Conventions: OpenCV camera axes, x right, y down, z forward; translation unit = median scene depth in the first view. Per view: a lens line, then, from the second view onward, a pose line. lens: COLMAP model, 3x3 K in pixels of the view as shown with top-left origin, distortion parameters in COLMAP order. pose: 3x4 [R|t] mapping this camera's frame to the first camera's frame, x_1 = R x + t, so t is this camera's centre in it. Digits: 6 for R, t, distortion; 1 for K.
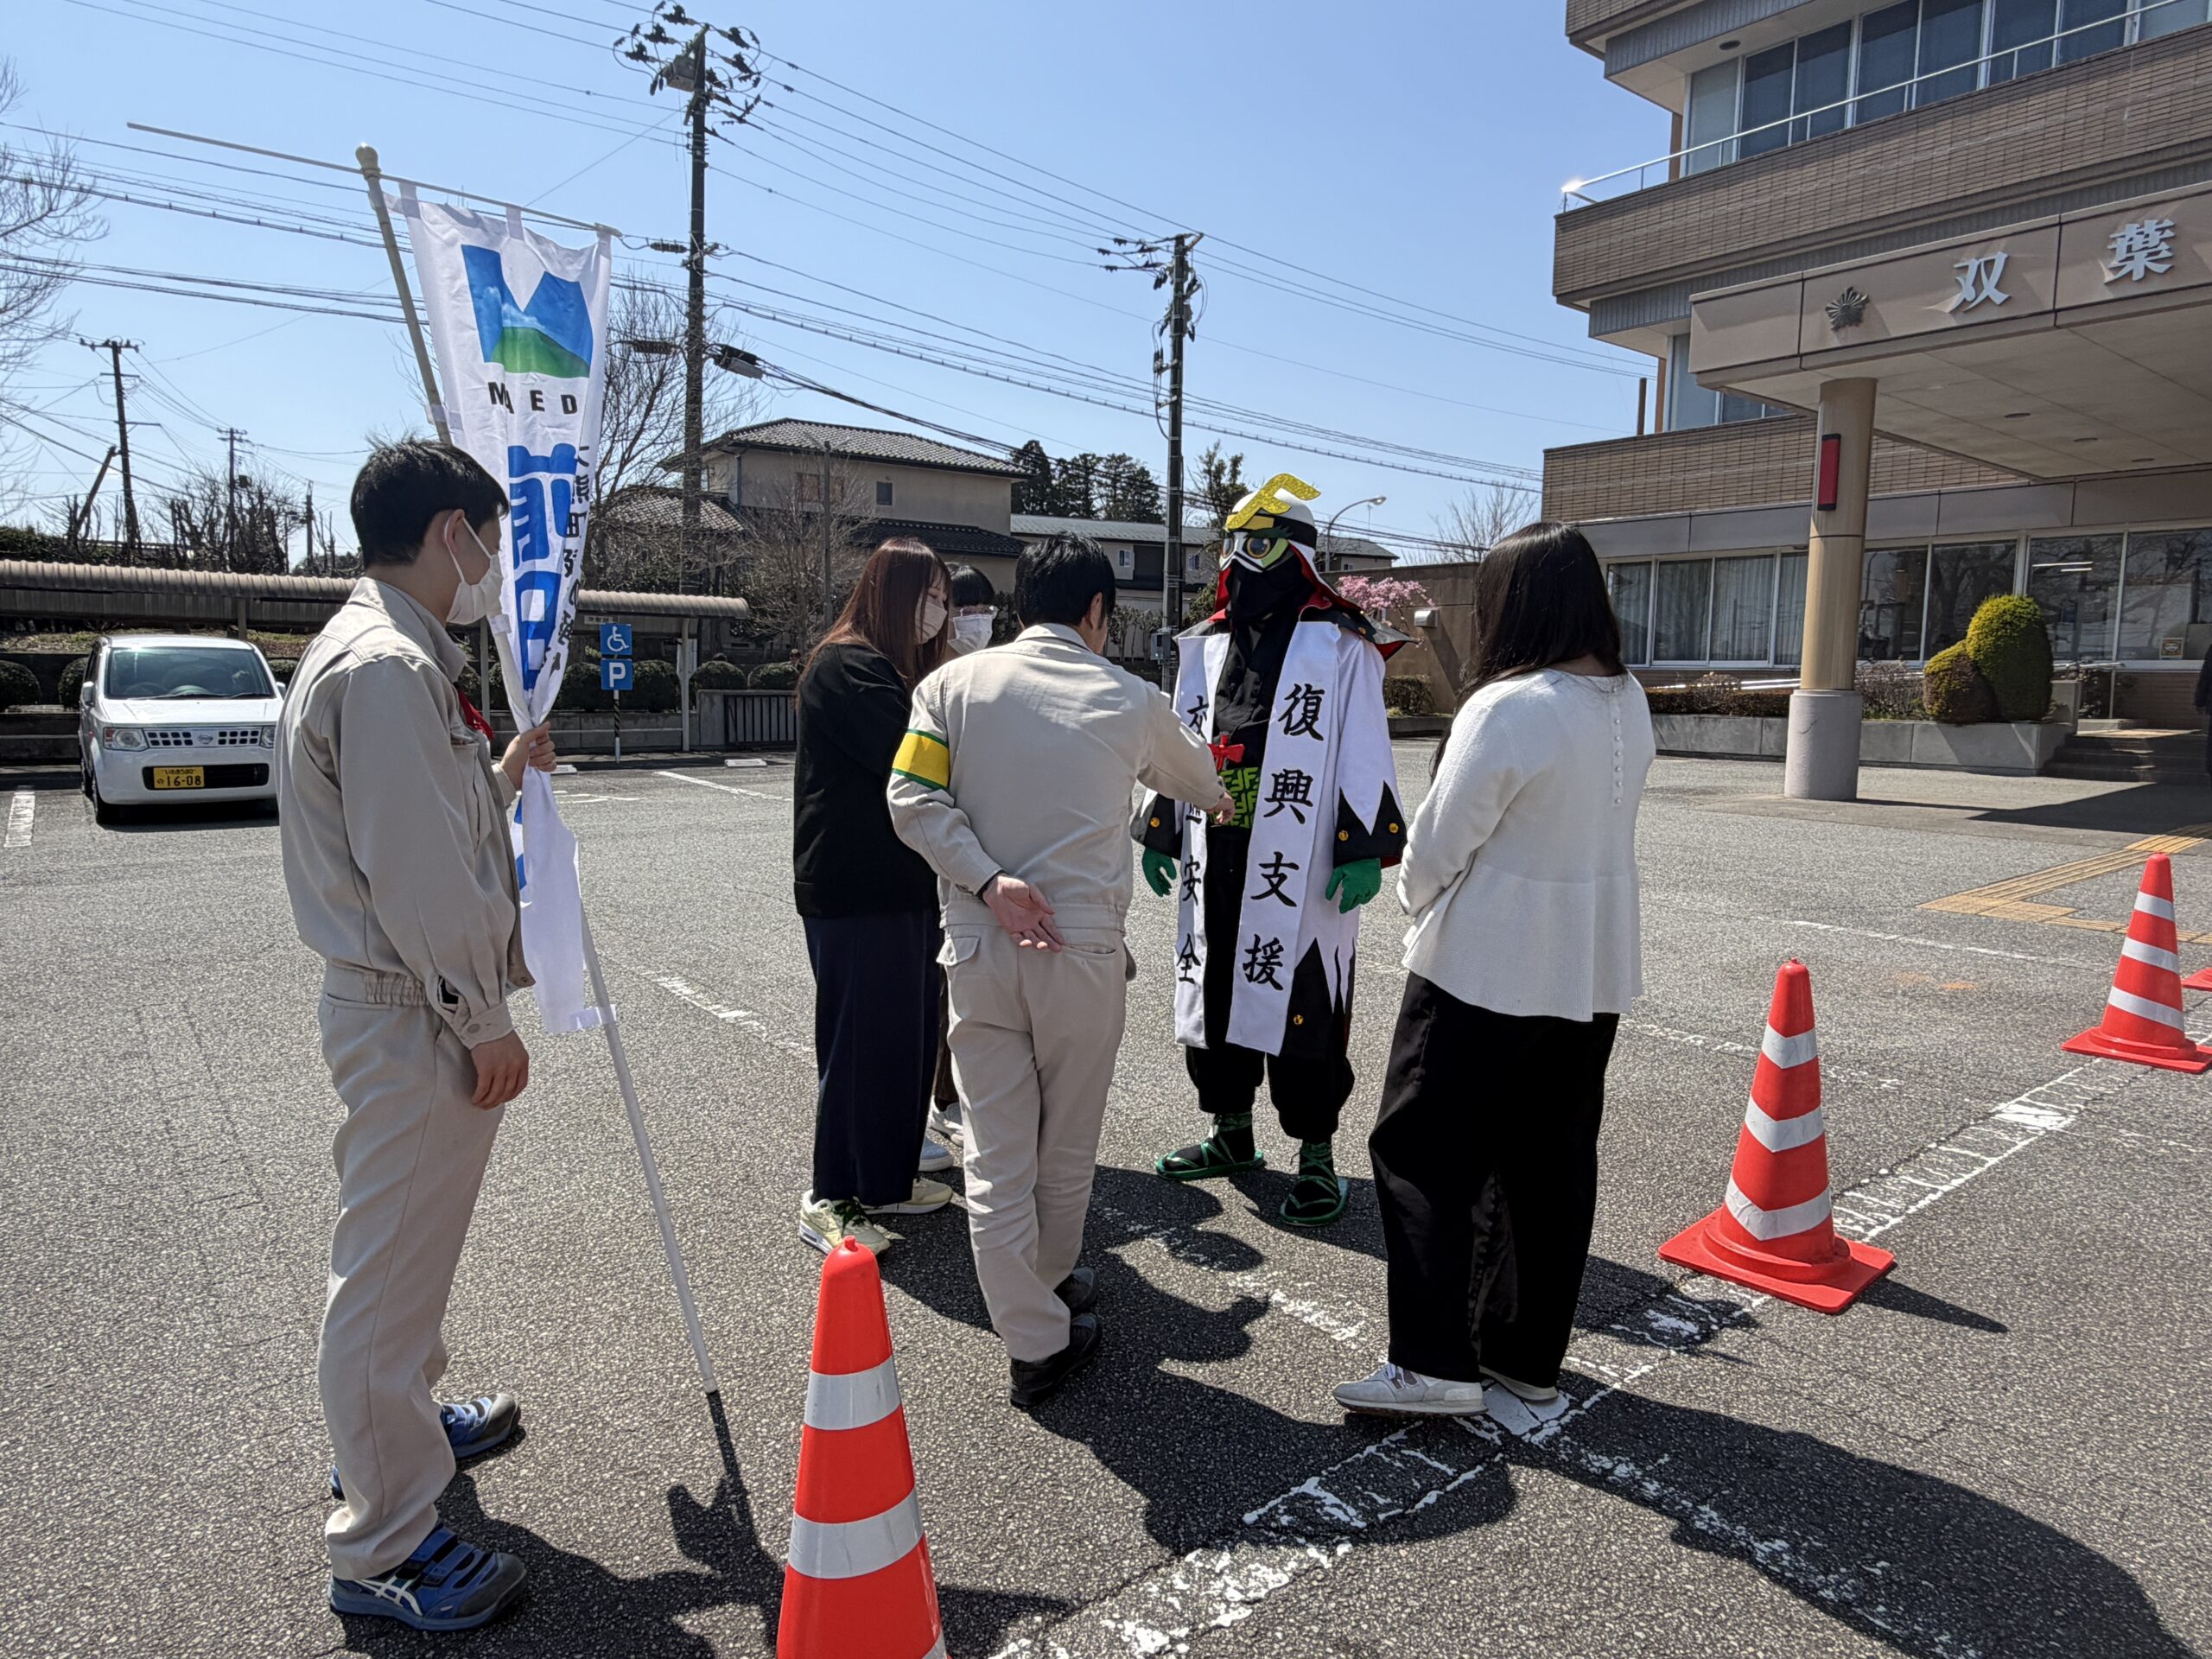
lens RADIAL K [[1356.1, 0, 1105.0], [0, 1356.1, 819.8], [0, 0, 1]] dist [-0.006329, 0.002413]
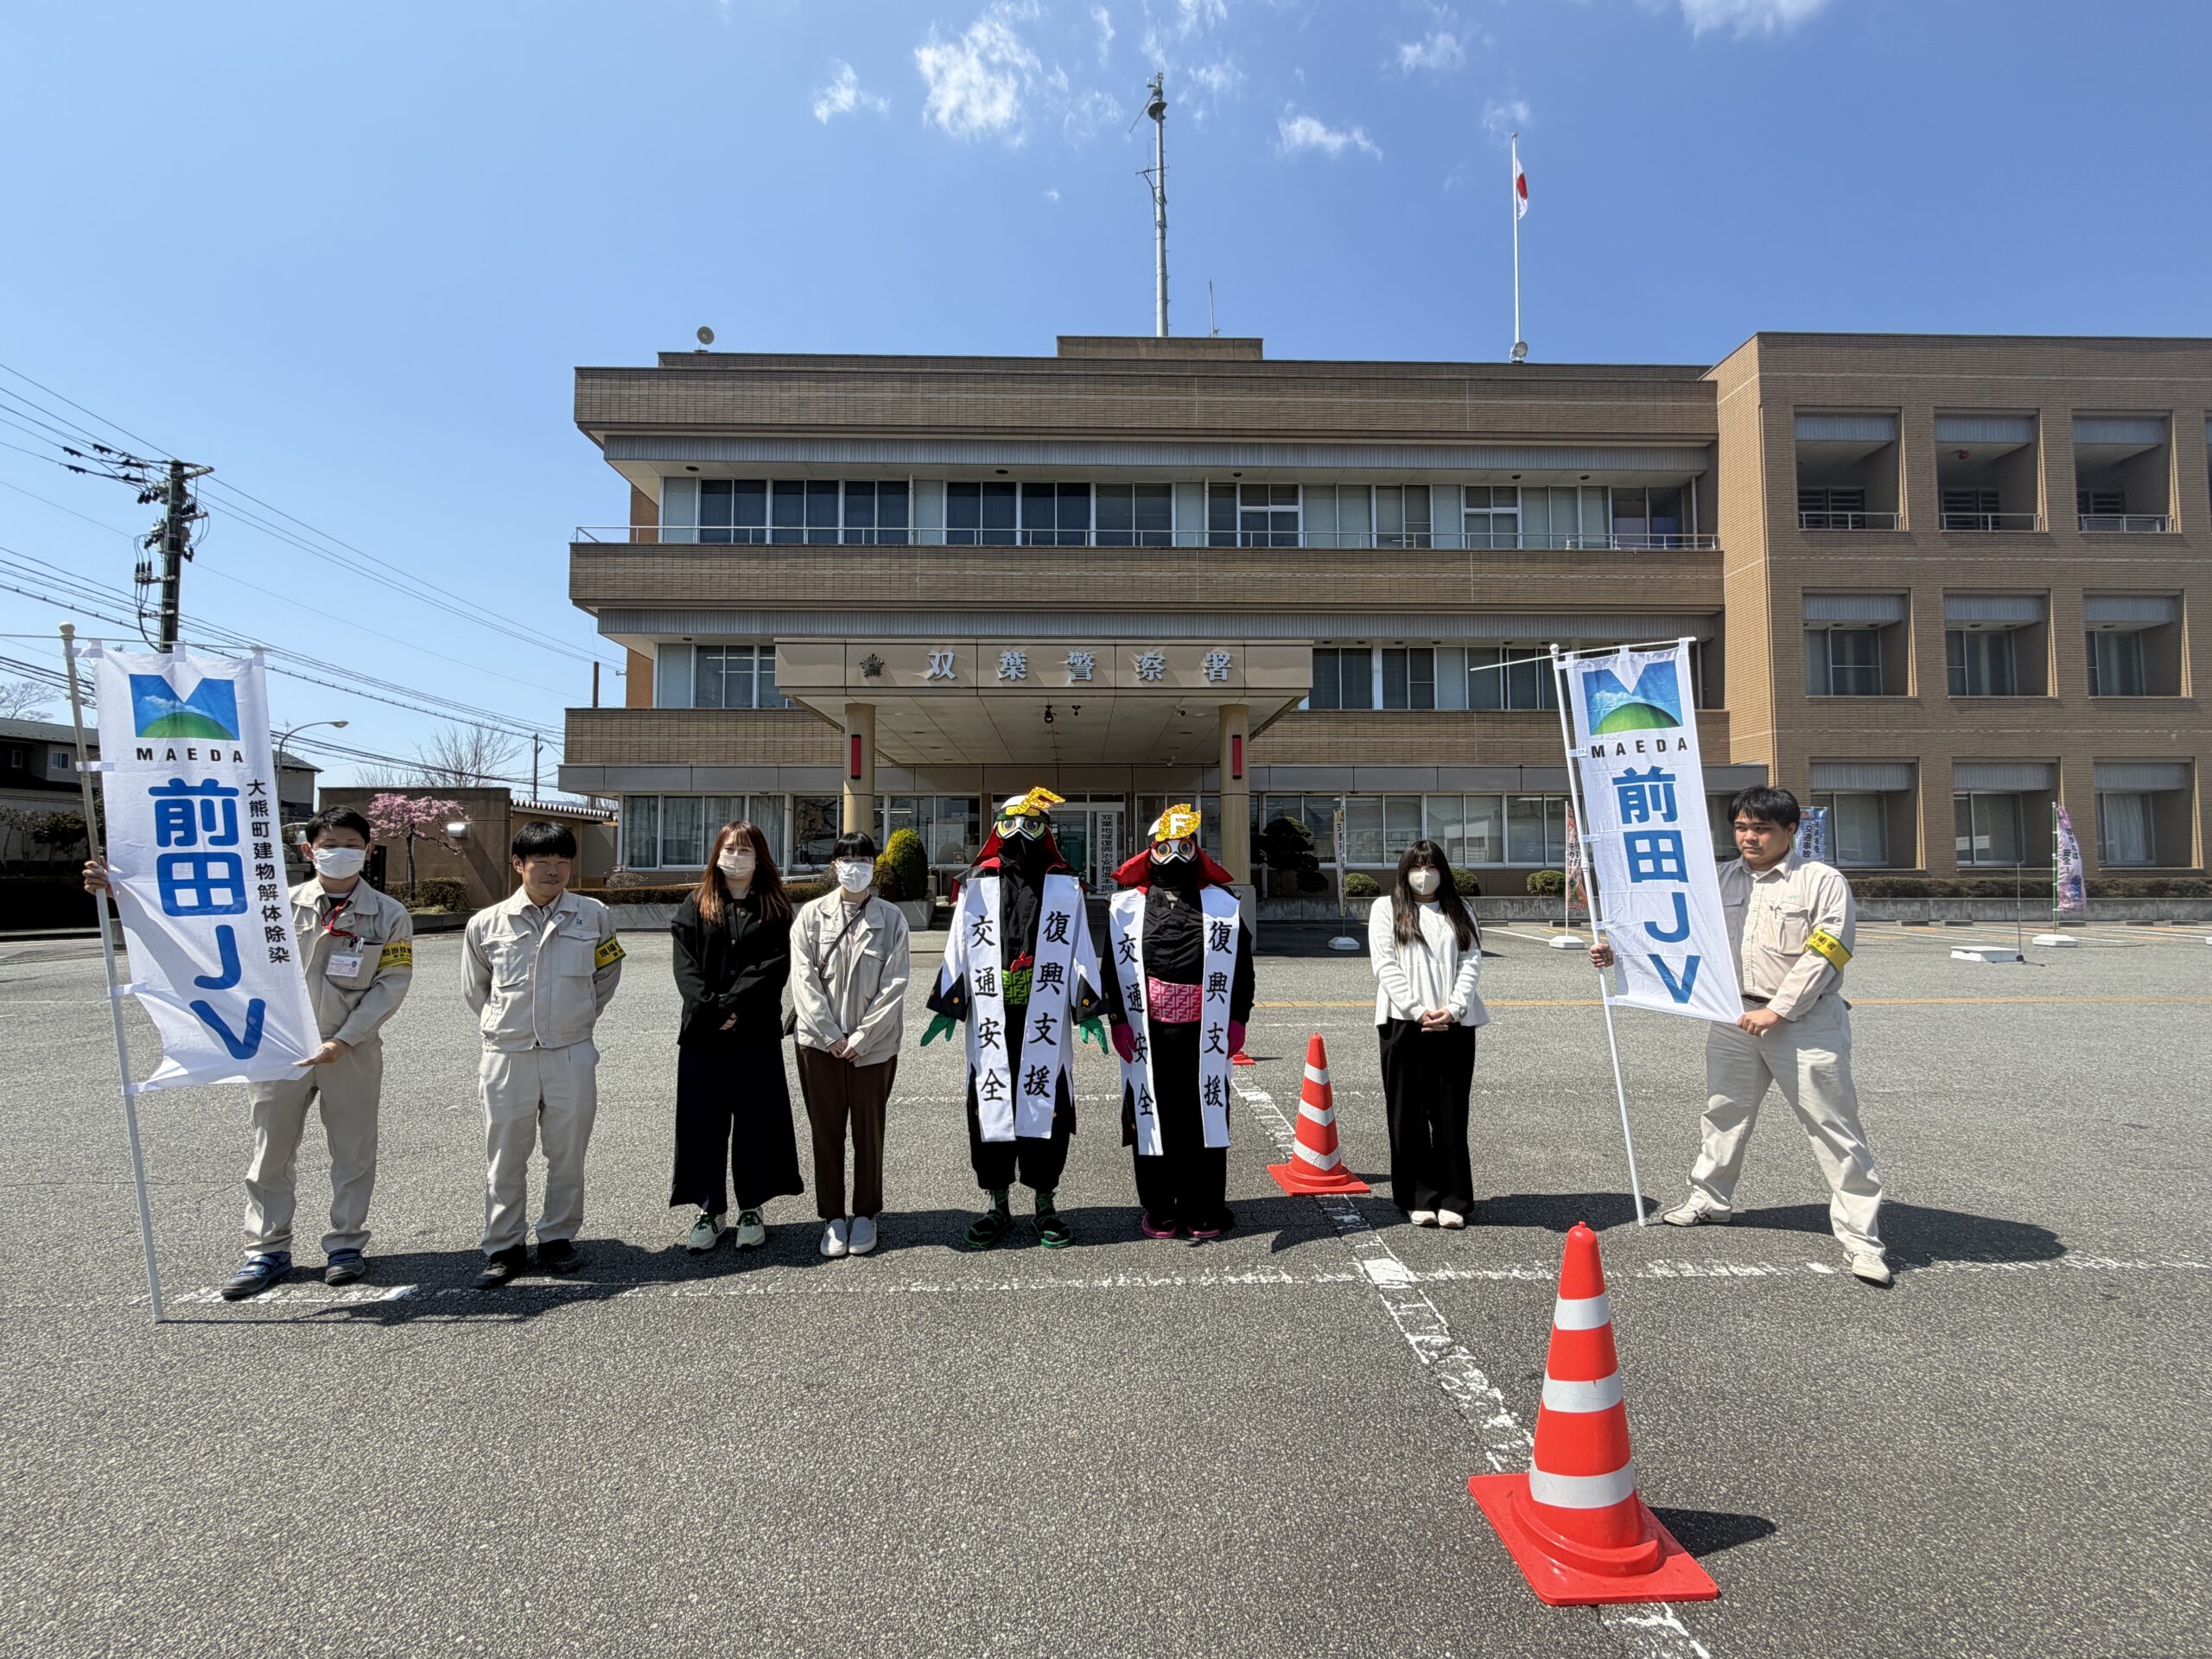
lens RADIAL K [[955.2, 0, 1102.8], [0, 955.2, 830.0], [0, 0, 1]] dist [0.000675, 0.000917]
pose [[0.584460, 0.020139, 0.811173, -0.129144], [0.097194, 0.990757, -0.094627, -0.012932], [-0.805581, 0.134147, 0.577100, 0.042963]]
